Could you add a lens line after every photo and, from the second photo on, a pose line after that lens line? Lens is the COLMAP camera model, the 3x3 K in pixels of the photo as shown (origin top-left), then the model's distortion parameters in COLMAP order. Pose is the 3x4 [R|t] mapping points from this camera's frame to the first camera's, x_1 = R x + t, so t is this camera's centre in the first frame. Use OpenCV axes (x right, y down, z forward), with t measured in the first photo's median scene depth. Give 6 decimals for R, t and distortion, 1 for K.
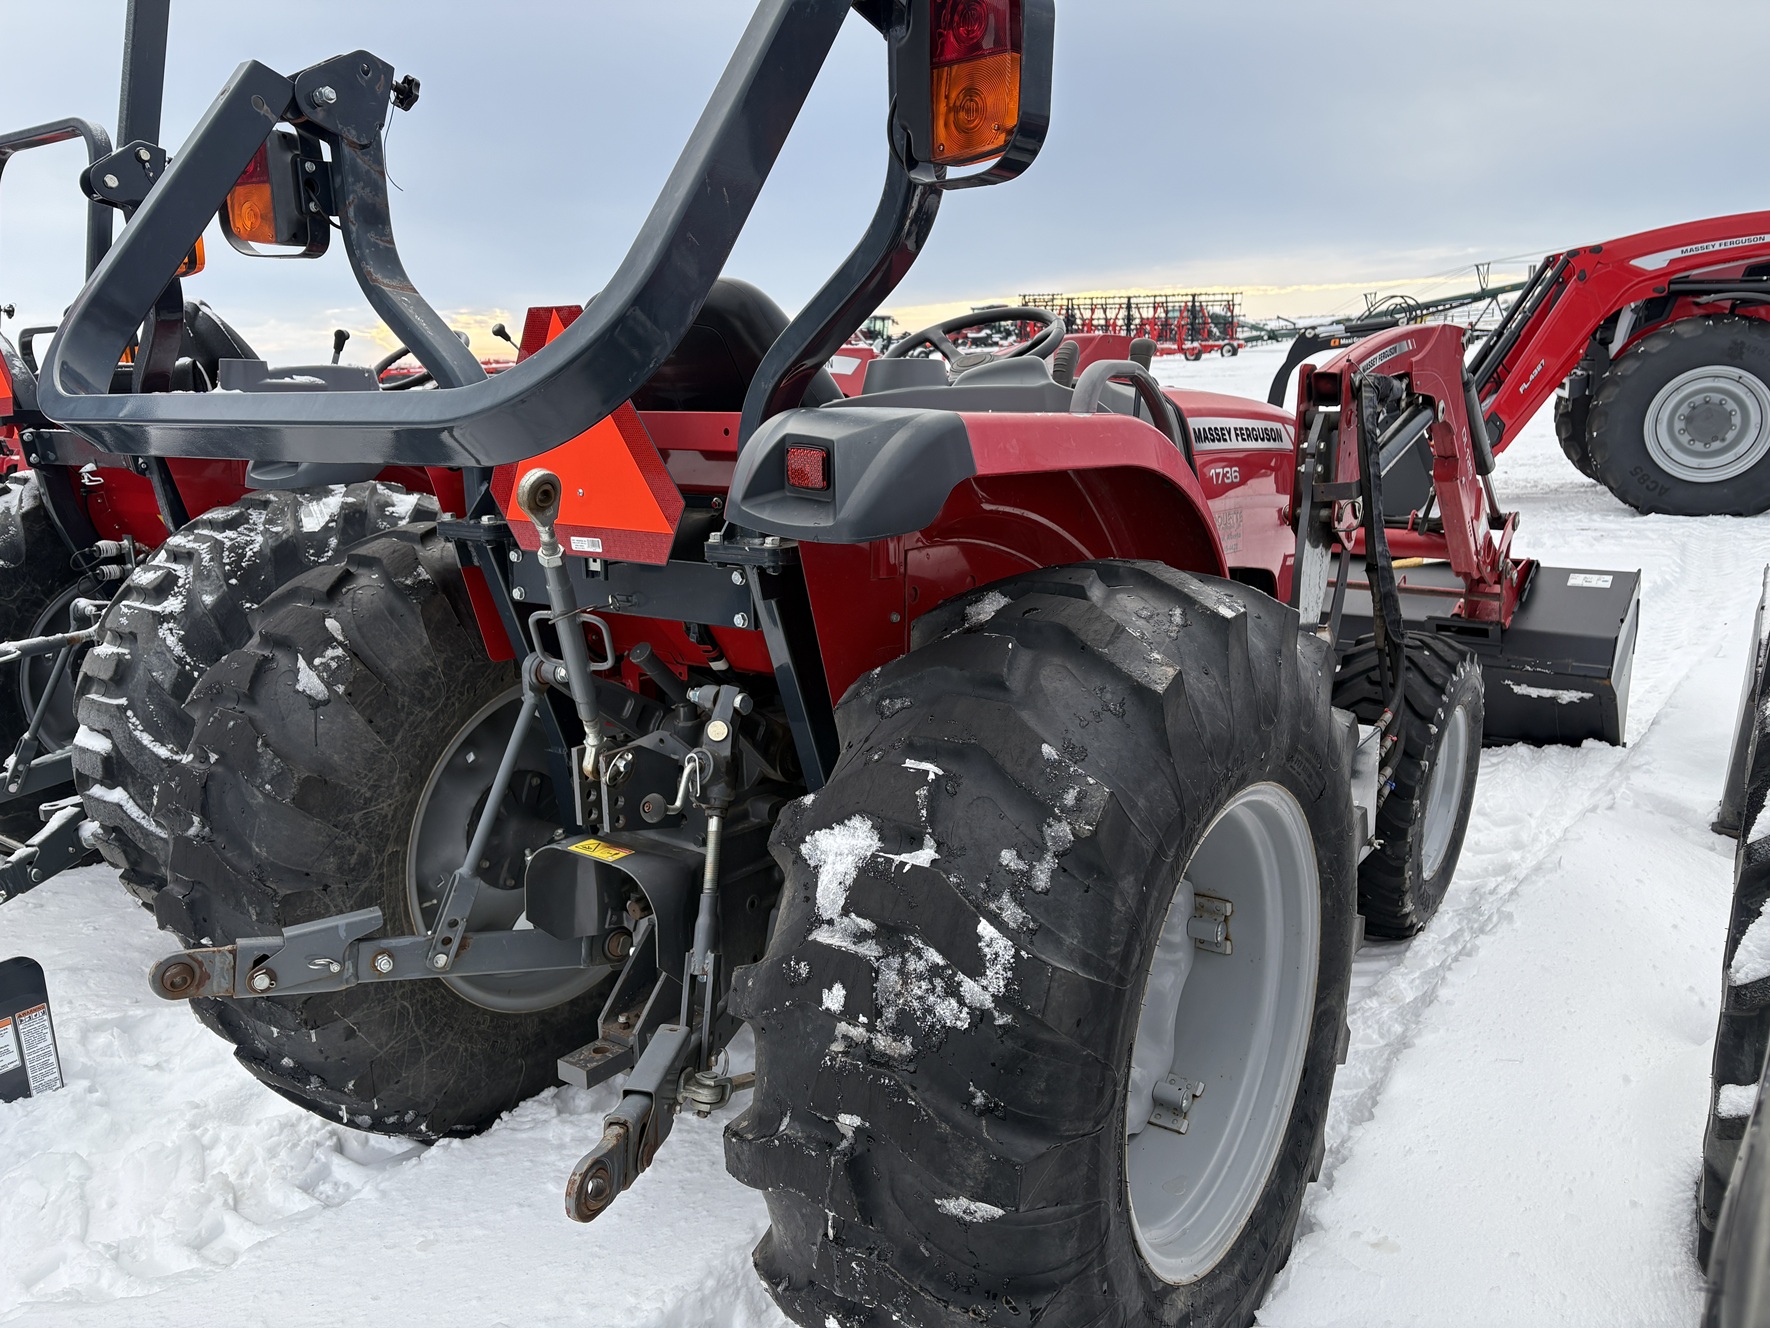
lens RADIAL K [[1340.8, 0, 888.1], [0, 1340.8, 662.5], [0, 0, 1]] dist [0.045361, -0.038248]
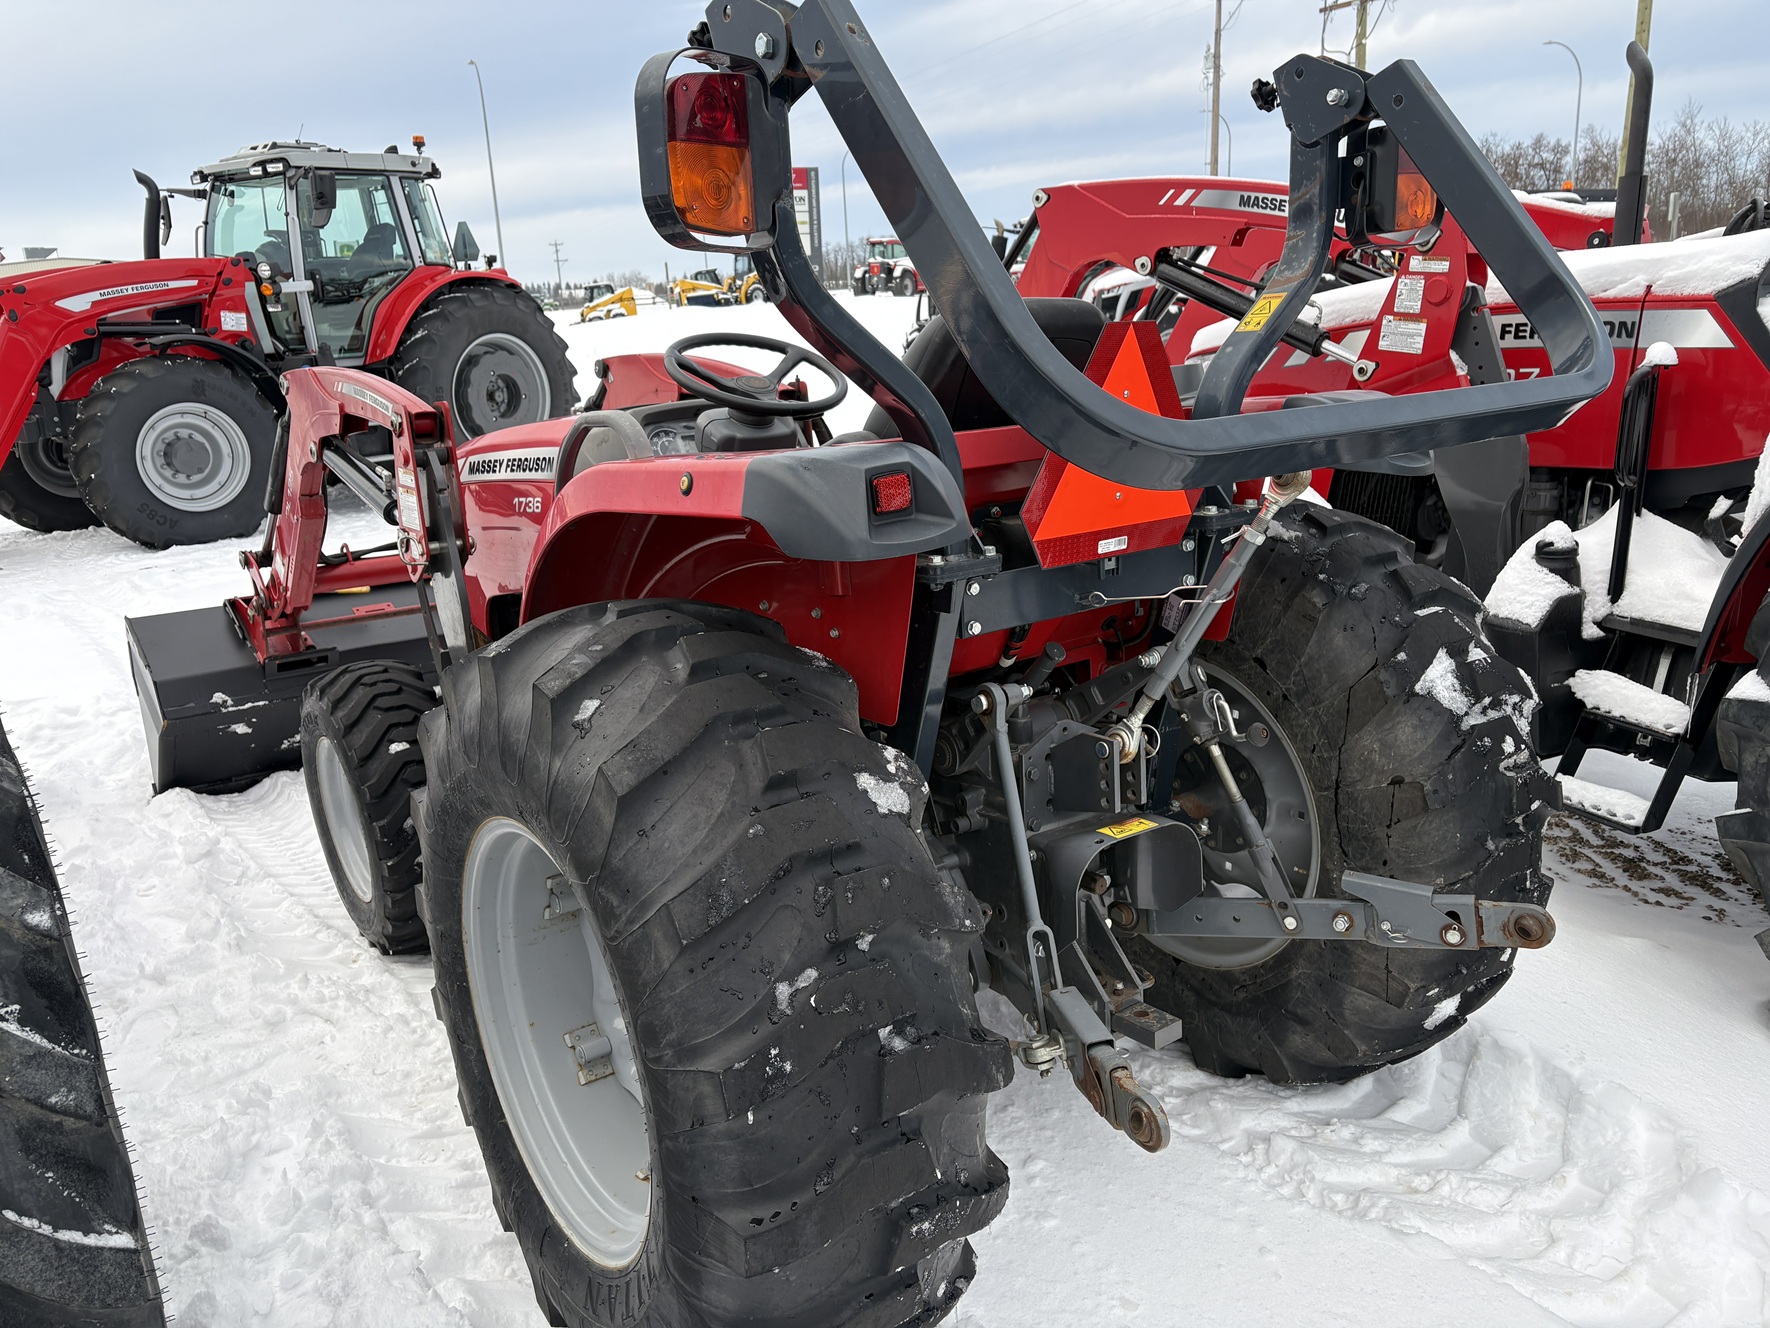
lens RADIAL K [[1340.8, 0, 880.7], [0, 1340.8, 673.3], [0, 0, 1]] dist [0.045361, -0.038248]
pose [[0.292548, -0.223955, 0.929656, -1.141761], [0.247985, 0.956696, 0.152432, -0.175190], [-0.923536, 0.185947, 0.335417, 0.738759]]
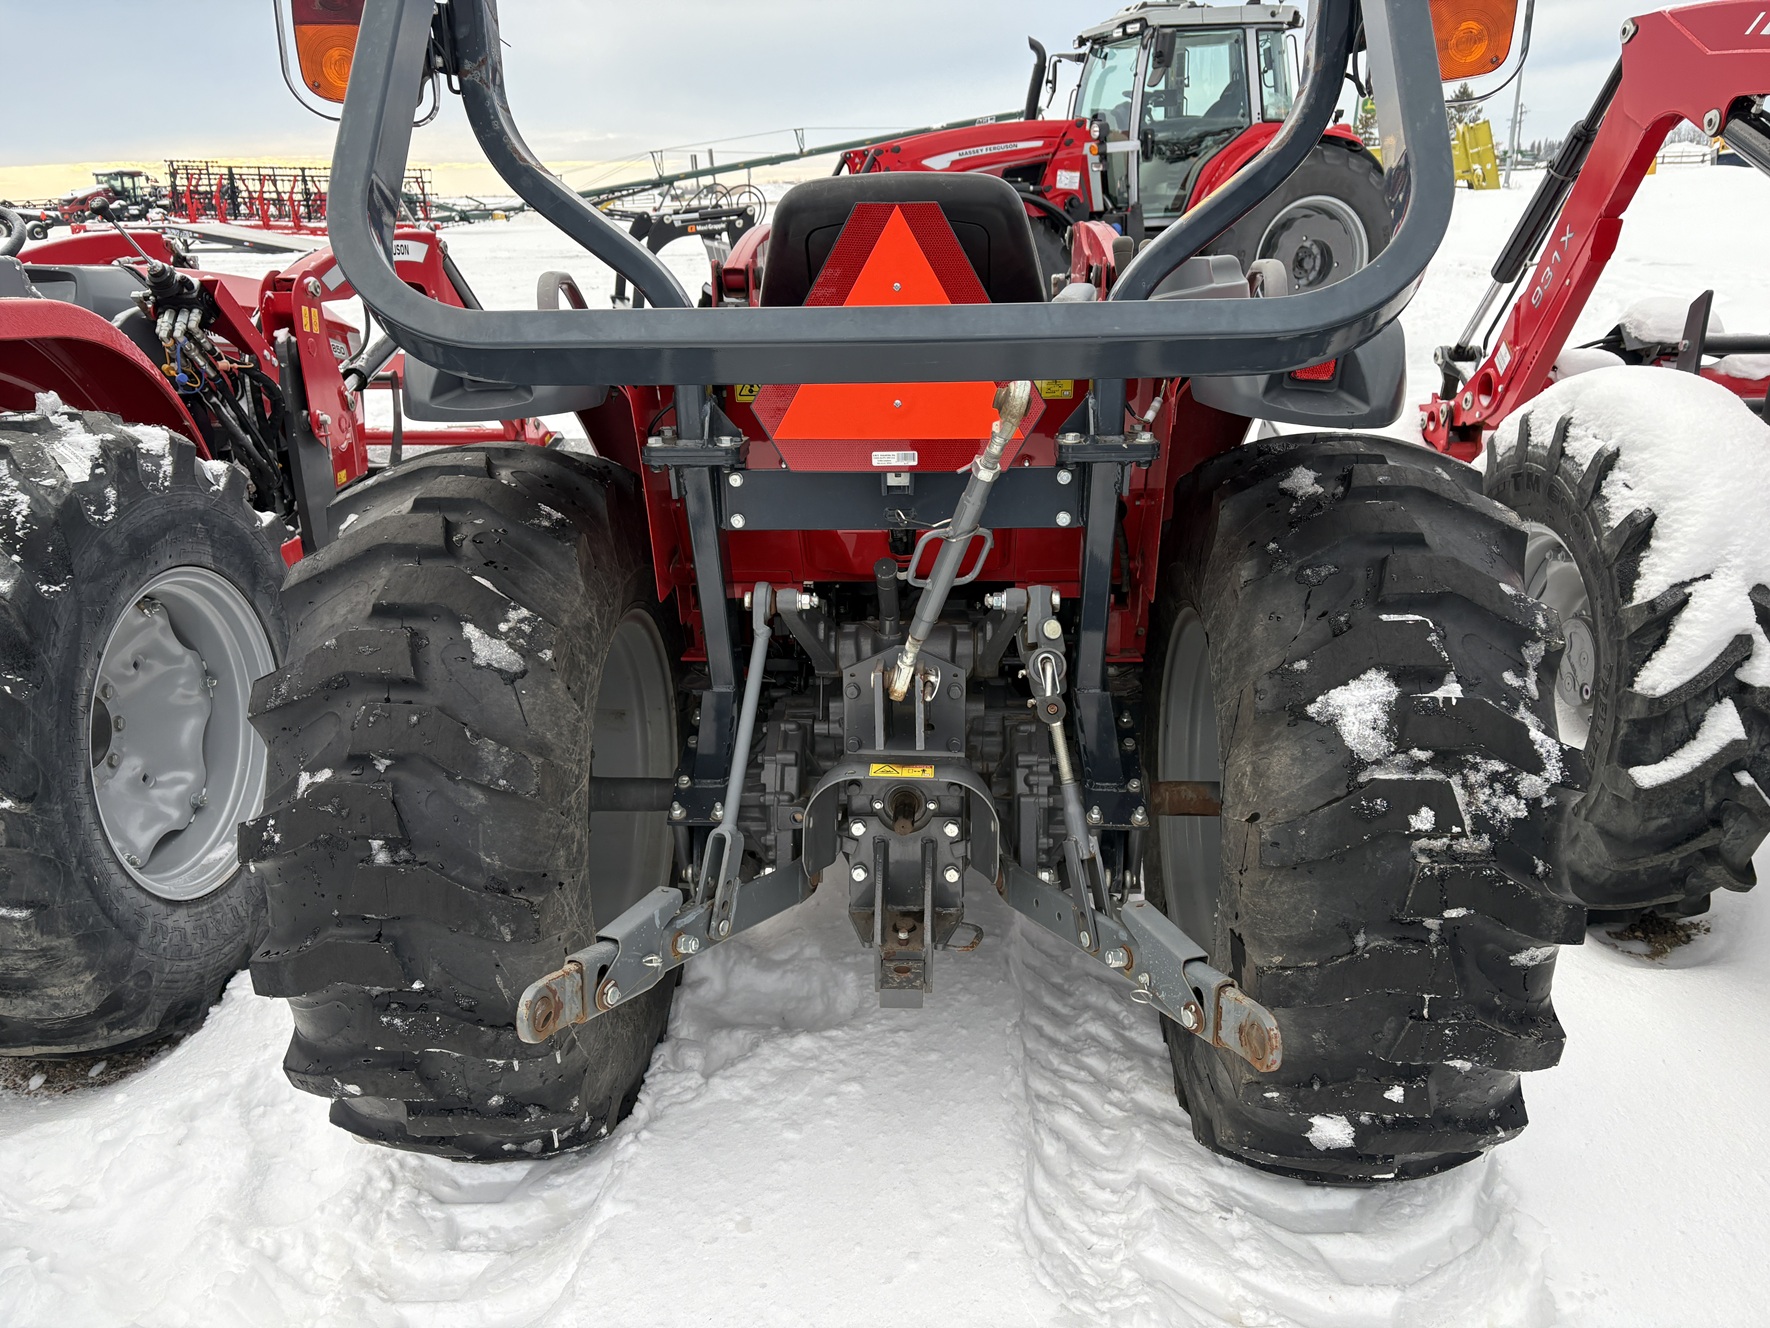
lens RADIAL K [[1340.8, 0, 878.4], [0, 1340.8, 672.0], [0, 0, 1]] dist [0.045361, -0.038248]
pose [[0.837372, -0.159881, 0.522730, -0.672072], [0.113386, 0.986275, 0.120024, -0.047545], [-0.534745, -0.041235, 0.844007, 0.172394]]
